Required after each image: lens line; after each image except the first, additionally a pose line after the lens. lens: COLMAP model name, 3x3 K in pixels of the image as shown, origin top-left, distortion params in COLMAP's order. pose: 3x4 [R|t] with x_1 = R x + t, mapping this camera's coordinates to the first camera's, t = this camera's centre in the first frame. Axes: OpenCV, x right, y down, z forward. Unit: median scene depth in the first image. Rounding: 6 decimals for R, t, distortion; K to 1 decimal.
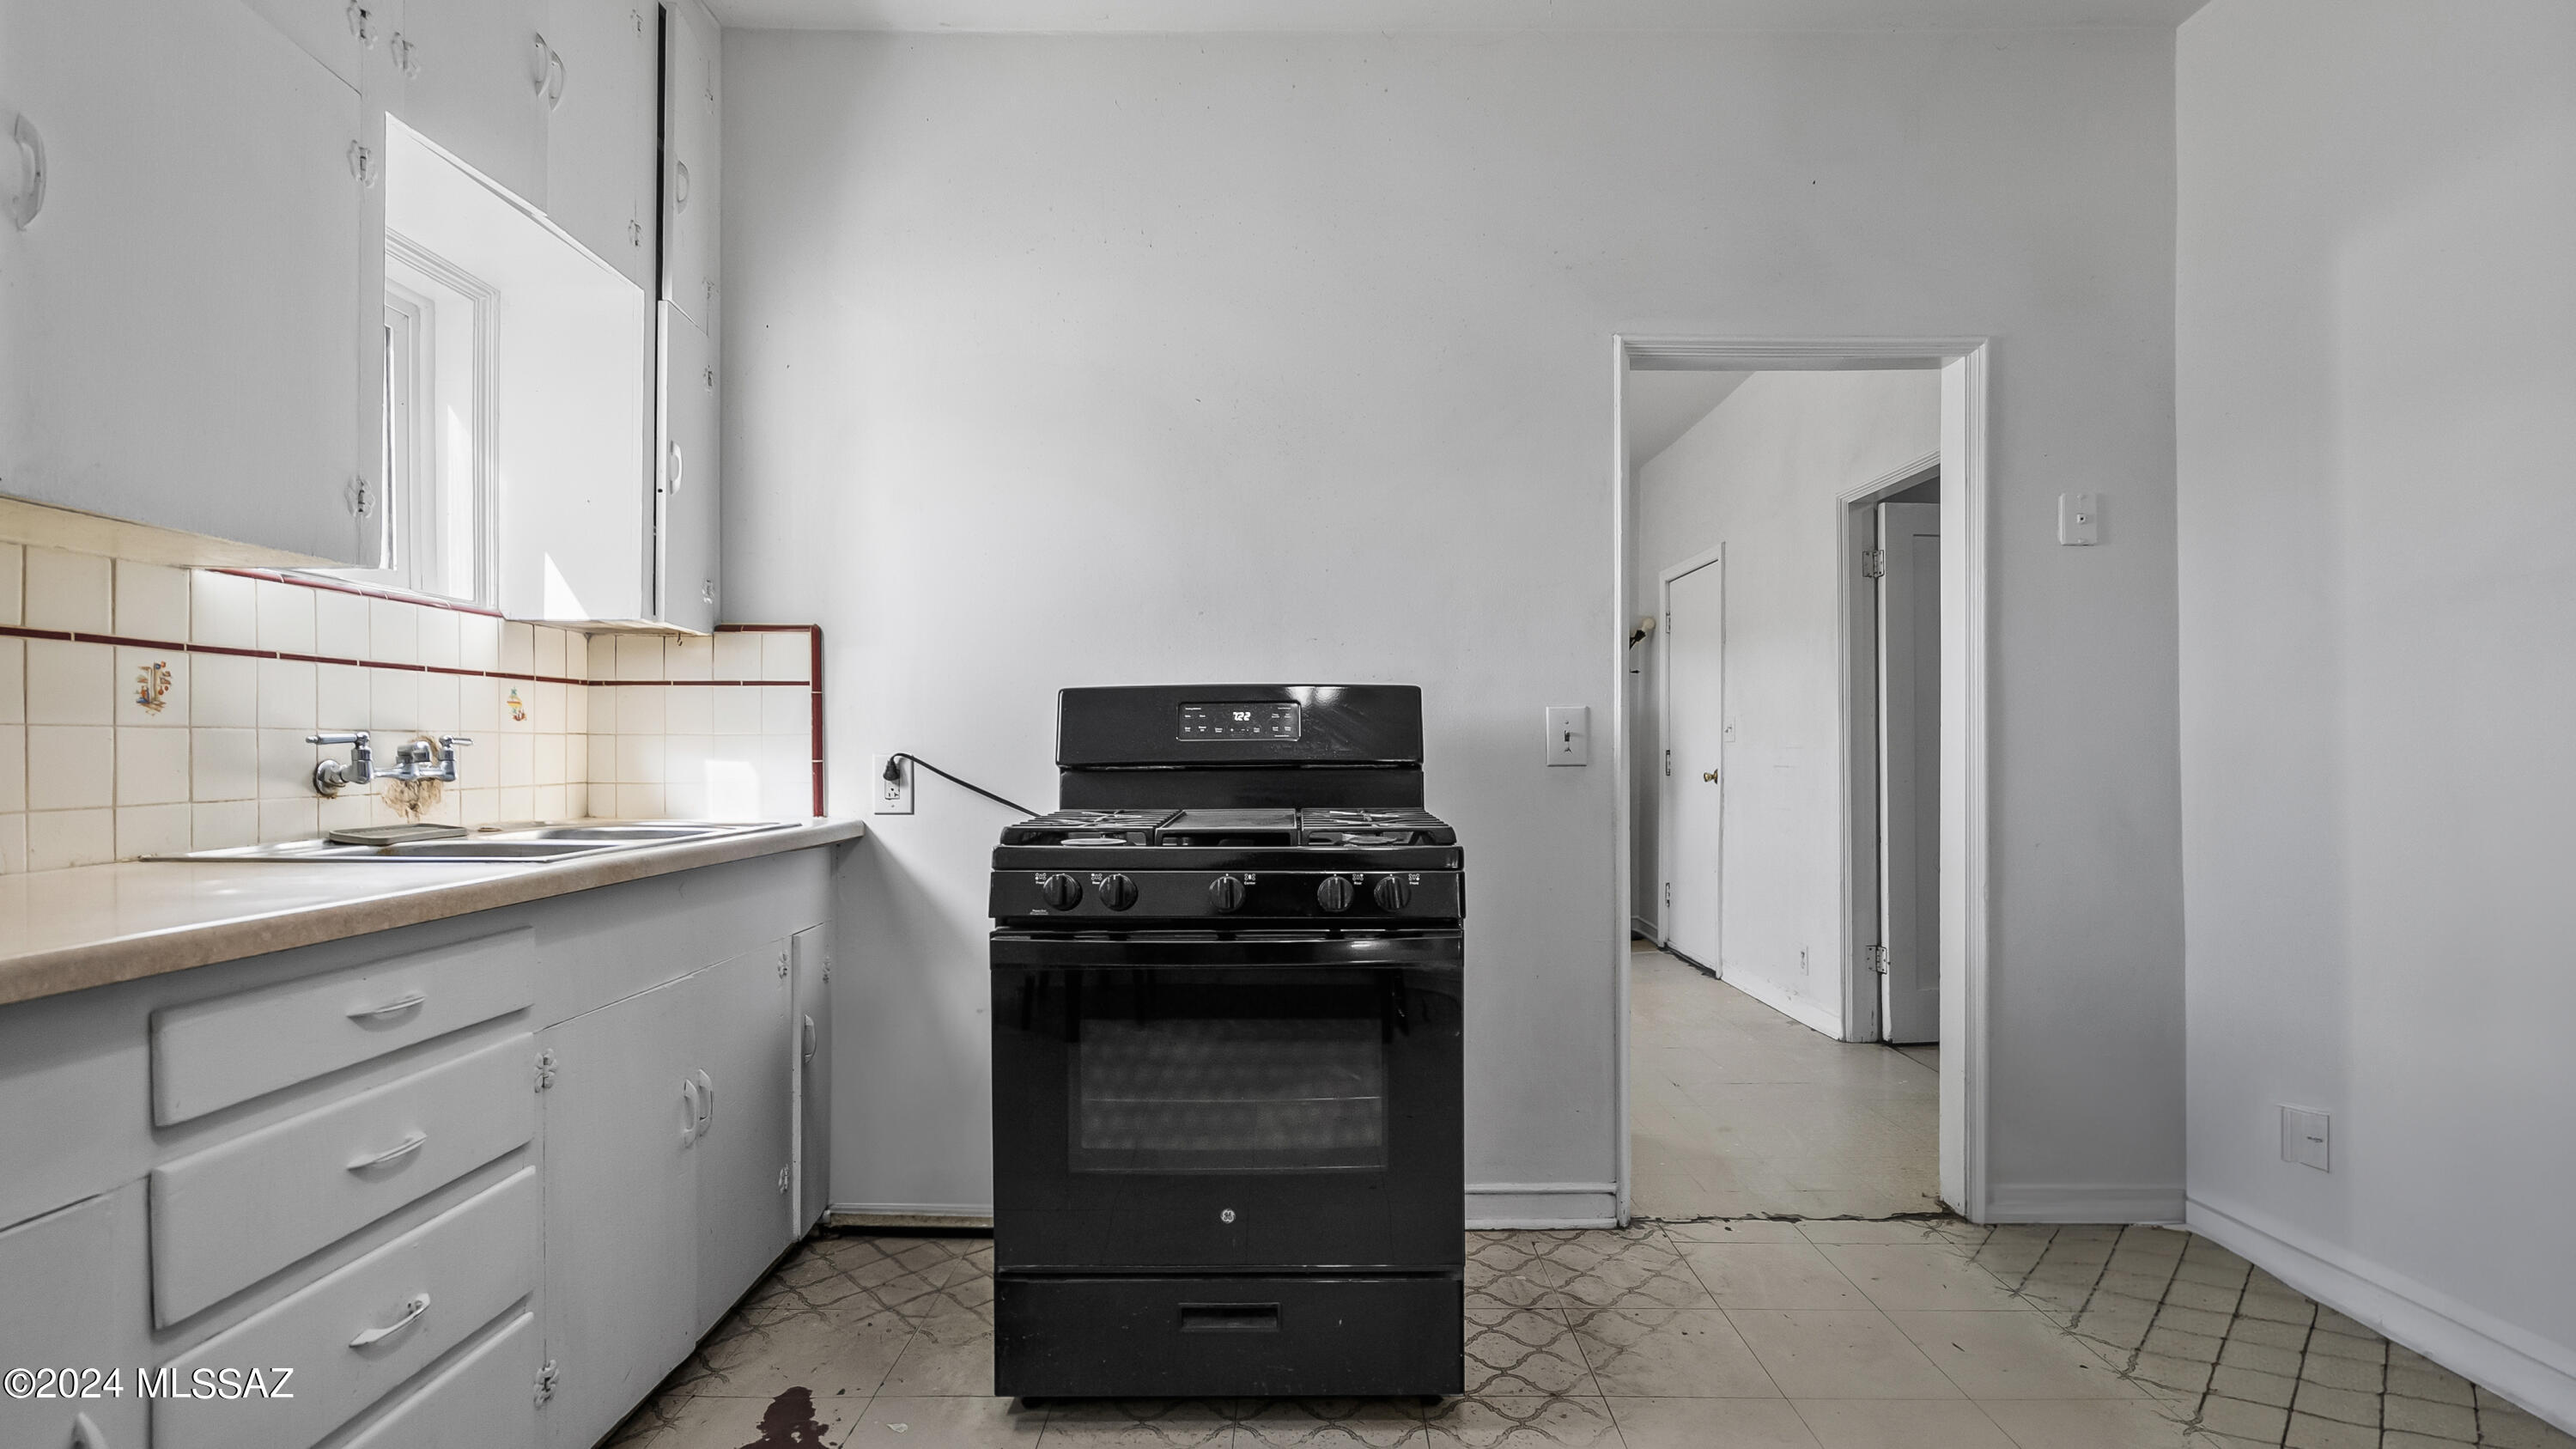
lens RADIAL K [[1179.7, 0, 1290.9], [0, 1179.7, 751.0], [0, 0, 1]] dist [-0.005557, 0.002706]
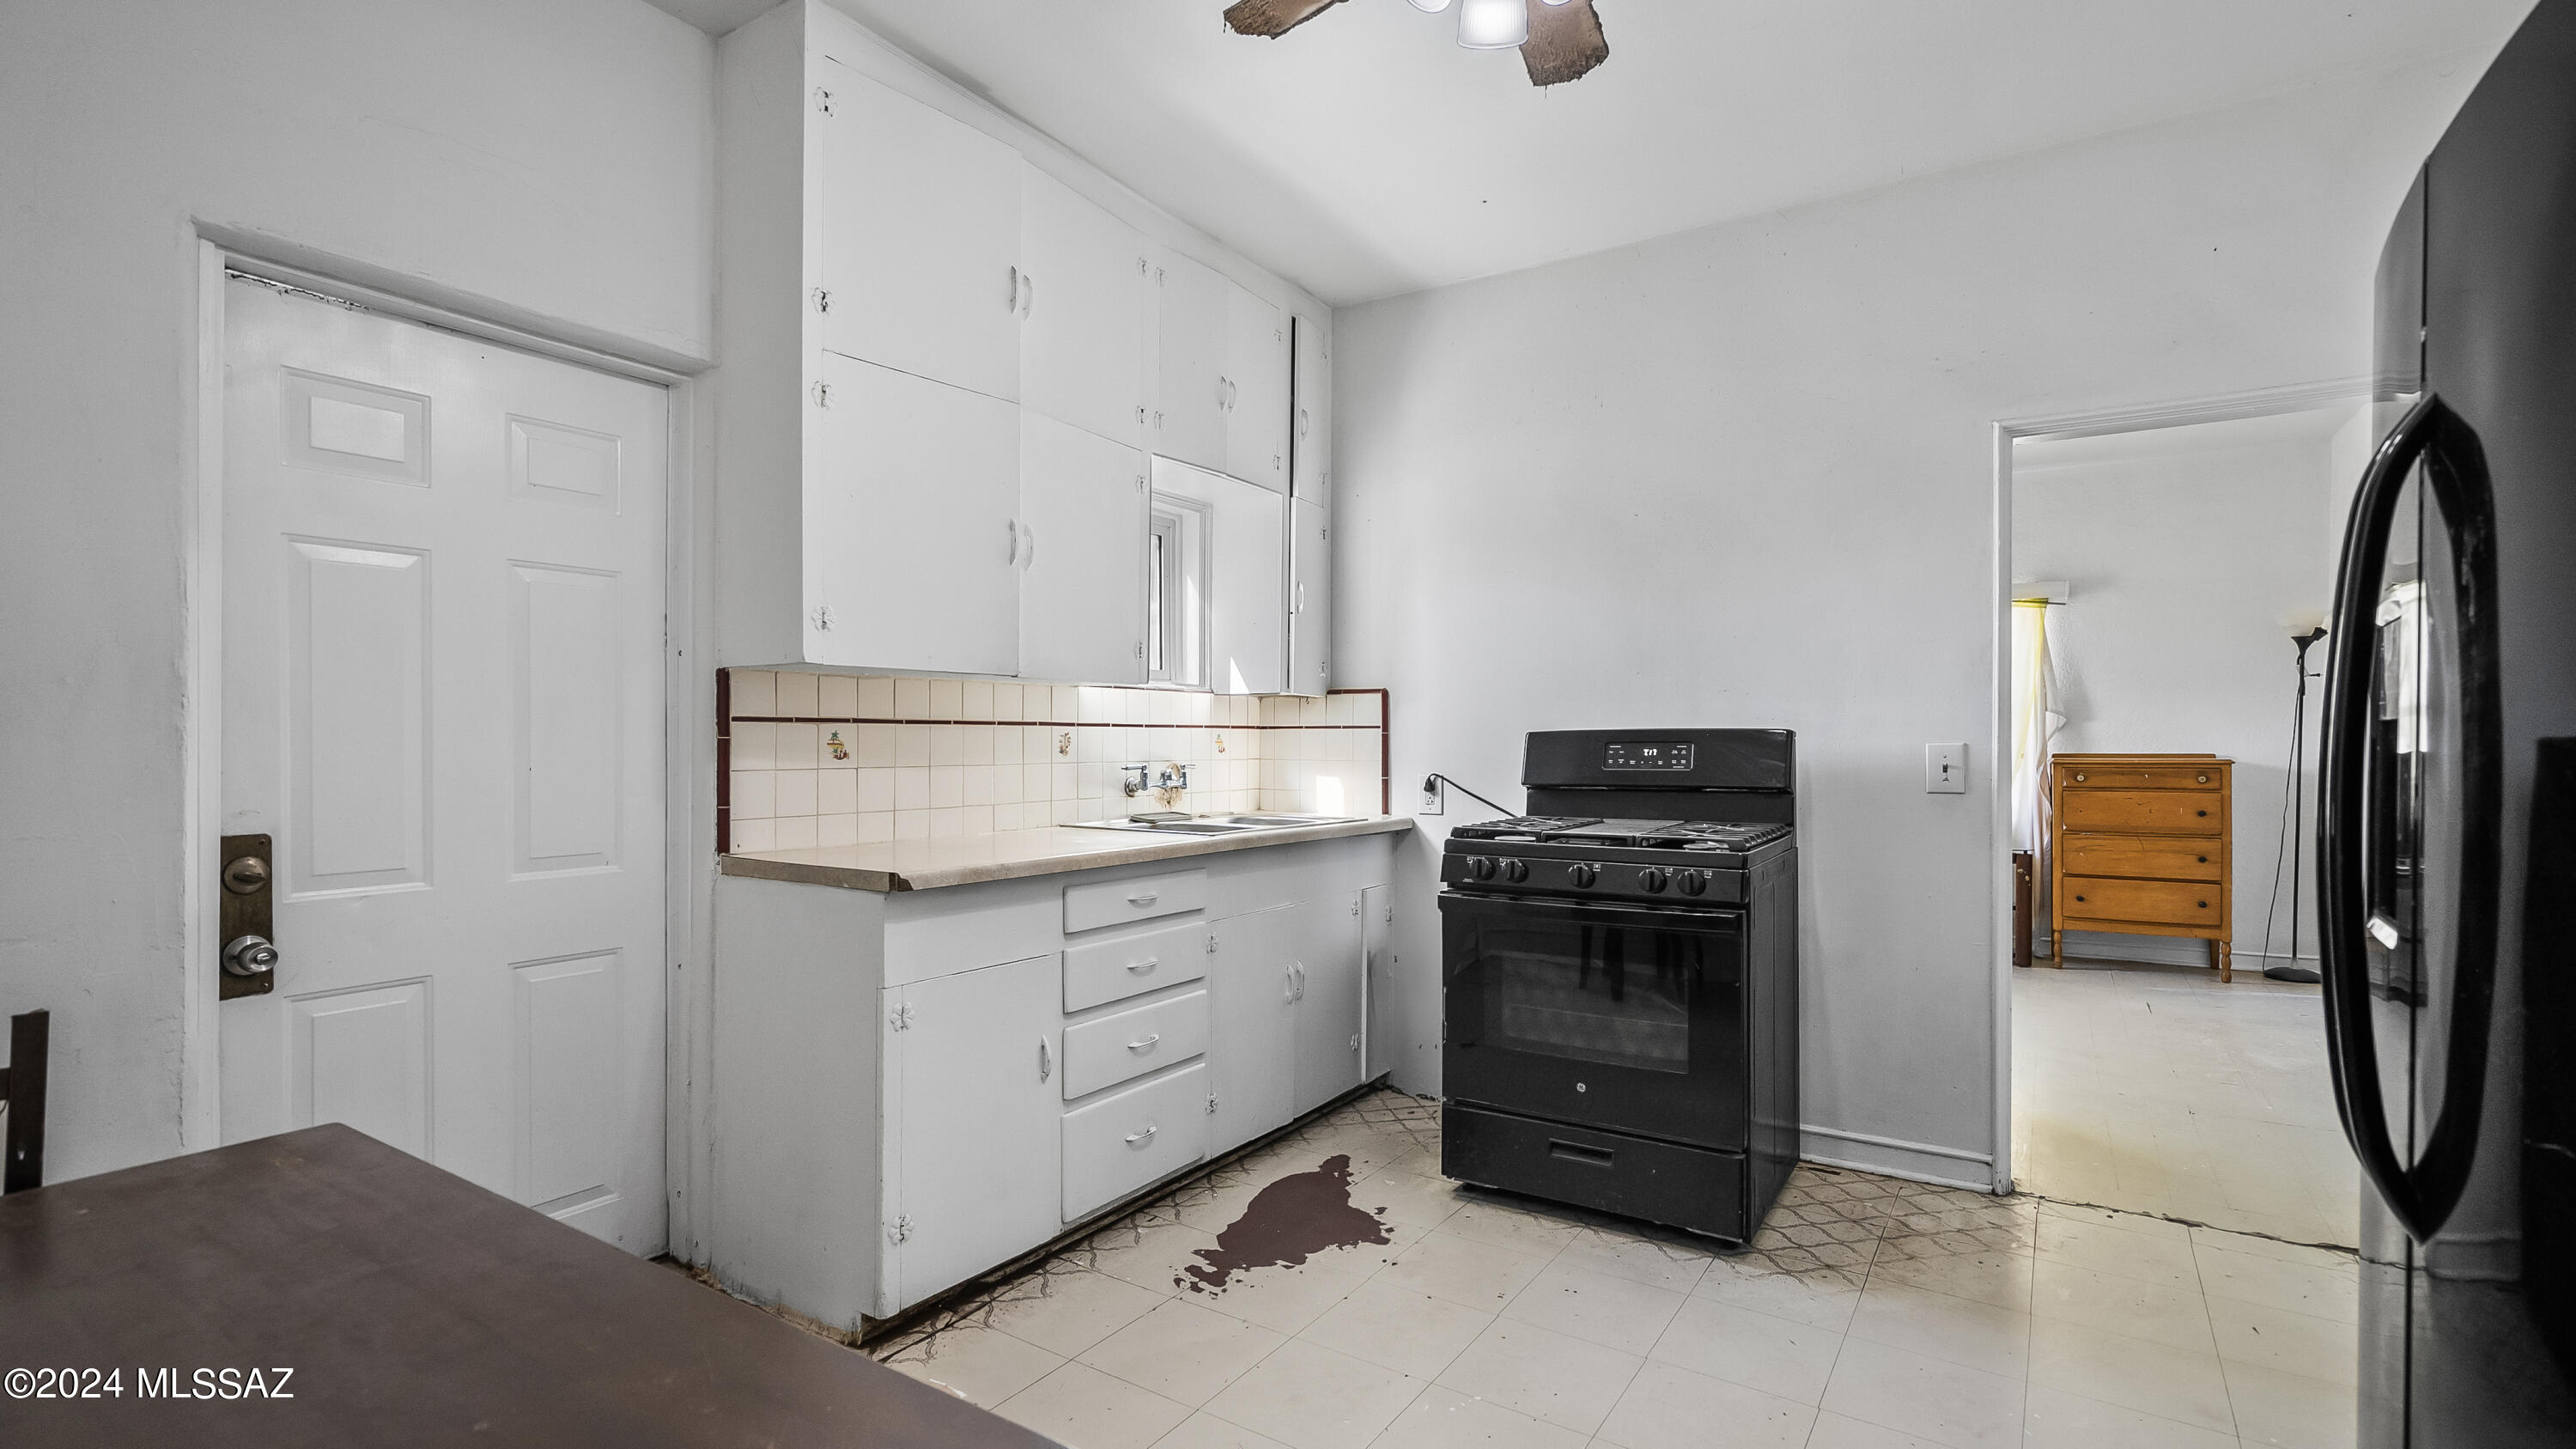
lens RADIAL K [[1179.7, 0, 1296.6], [0, 1179.7, 744.1], [0, 0, 1]] dist [-0.005557, 0.002706]
pose [[0.839627, 0.002467, -0.543157, 0.378881], [-0.003475, 0.999994, -0.000830, -0.038593], [0.543152, 0.002585, 0.839630, -0.392484]]
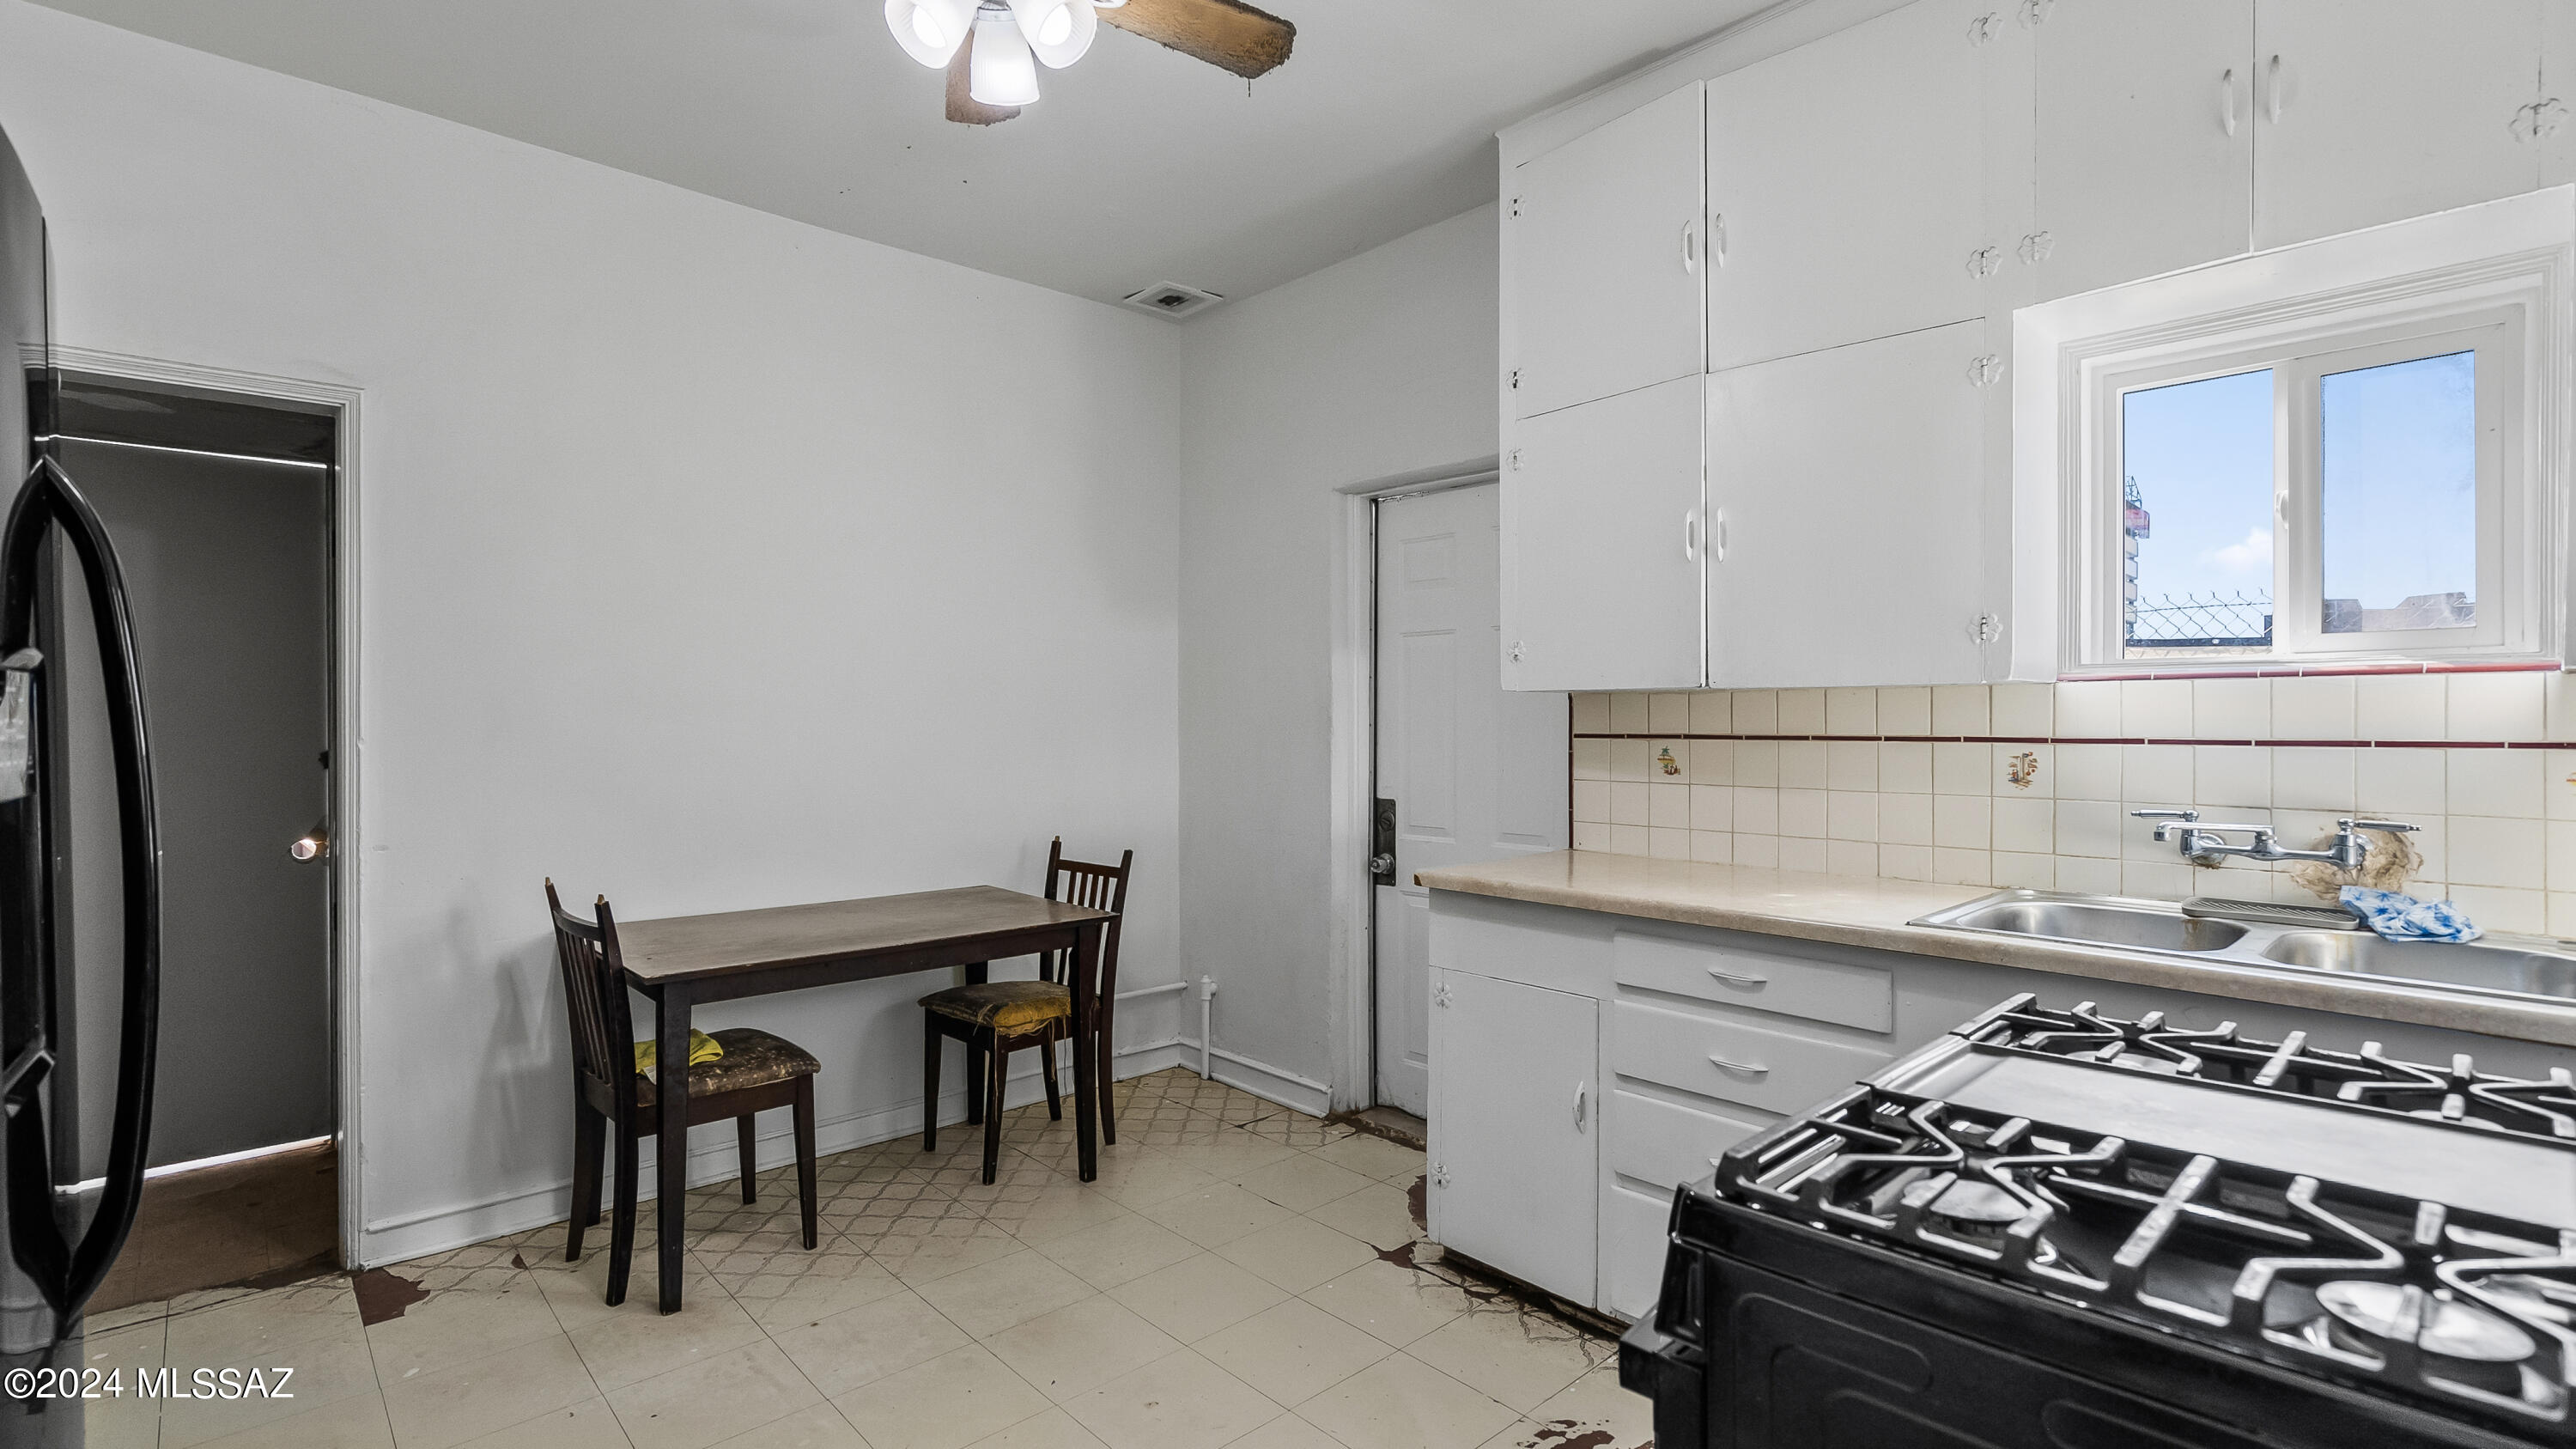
lens RADIAL K [[1179.7, 0, 1283.7], [0, 1179.7, 728.2], [0, 0, 1]] dist [-0.005557, 0.002706]
pose [[-0.731321, 0.007370, -0.681993, 0.468362], [-0.000463, 0.999936, 0.011302, -0.085402], [0.682033, 0.008582, -0.731271, 1.012059]]
